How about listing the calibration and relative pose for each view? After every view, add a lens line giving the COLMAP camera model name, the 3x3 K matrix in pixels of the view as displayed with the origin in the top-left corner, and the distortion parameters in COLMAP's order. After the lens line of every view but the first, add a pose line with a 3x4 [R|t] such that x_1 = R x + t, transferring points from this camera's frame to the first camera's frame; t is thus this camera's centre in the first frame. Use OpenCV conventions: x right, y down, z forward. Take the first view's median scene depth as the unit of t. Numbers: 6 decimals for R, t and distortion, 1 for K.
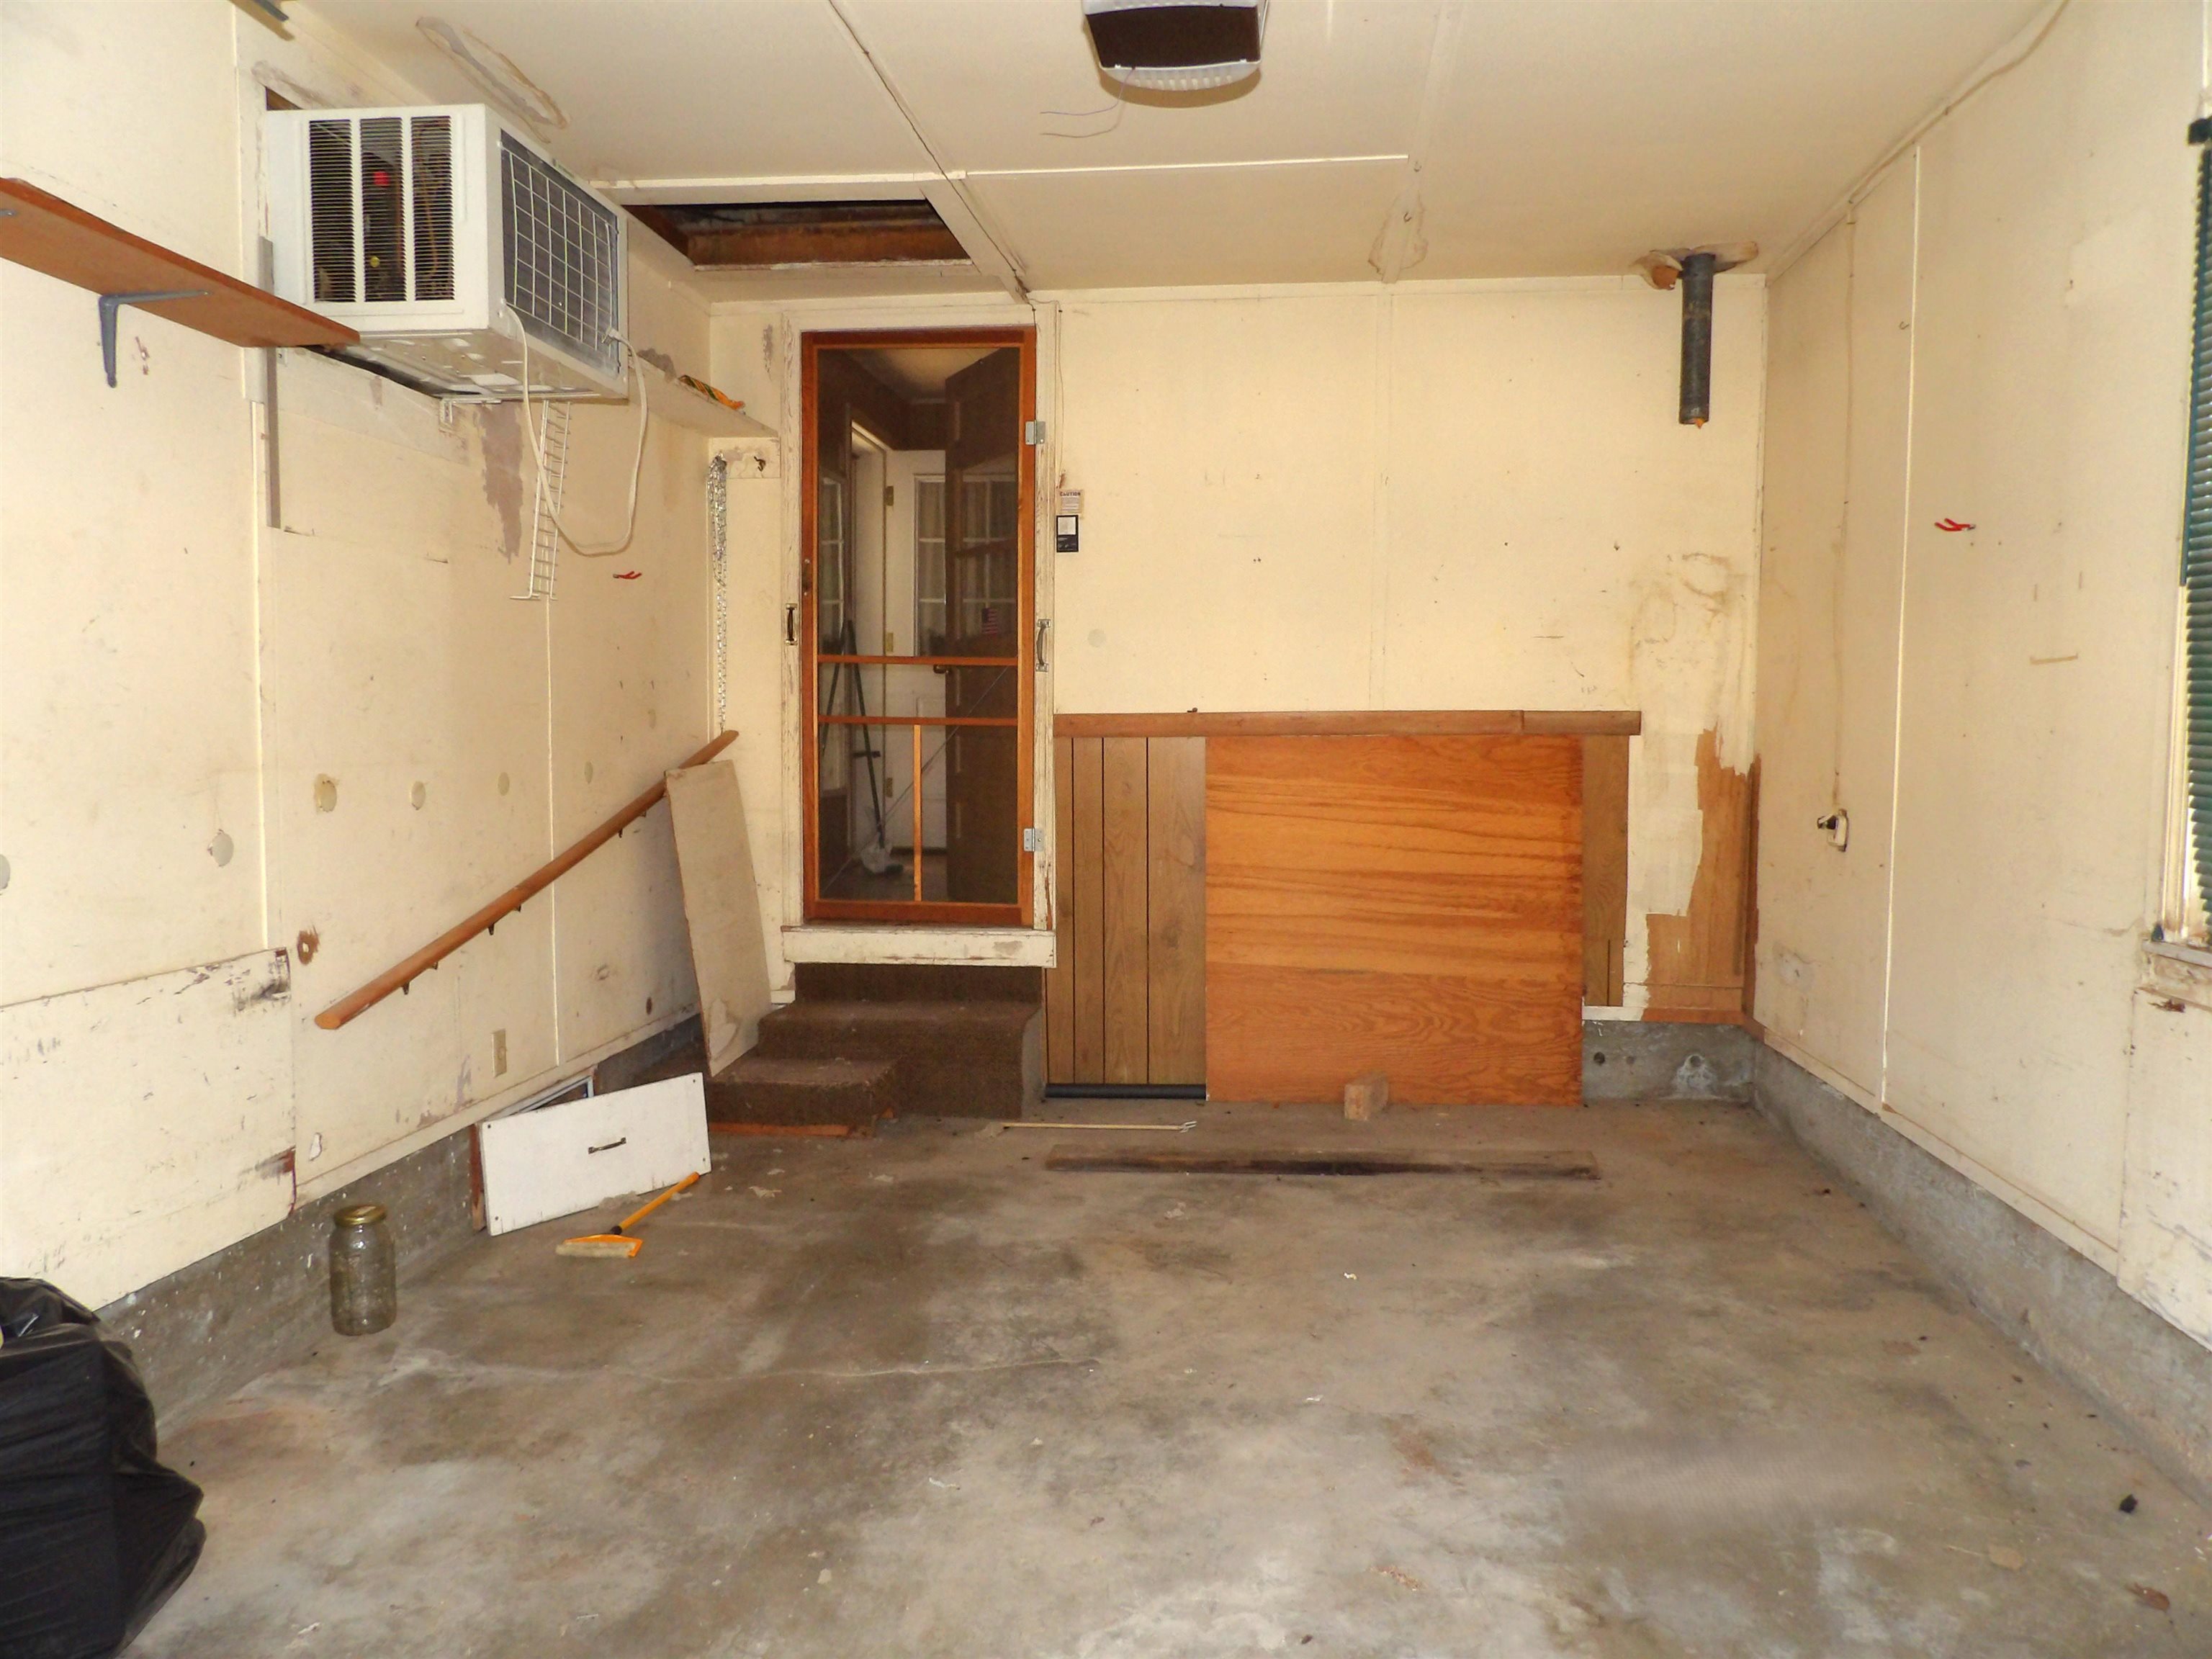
lens RADIAL K [[1586.6, 0, 1107.9], [0, 1586.6, 825.9], [0, 0, 1]] dist [0.008879, 0.005048]
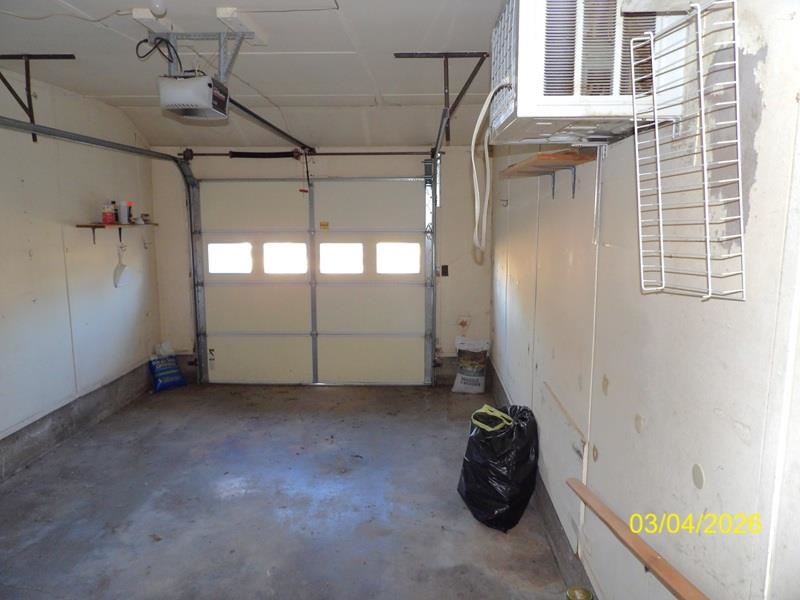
lens RADIAL K [[573.8, 0, 399.6], [0, 573.8, 298.4], [0, 0, 1]] dist [0.008879, 0.005048]
pose [[-0.997250, 0.012017, -0.073129, -0.251838], [-0.004111, 0.976275, 0.216498, -0.310618], [0.073996, 0.216203, -0.973540, 1.921586]]
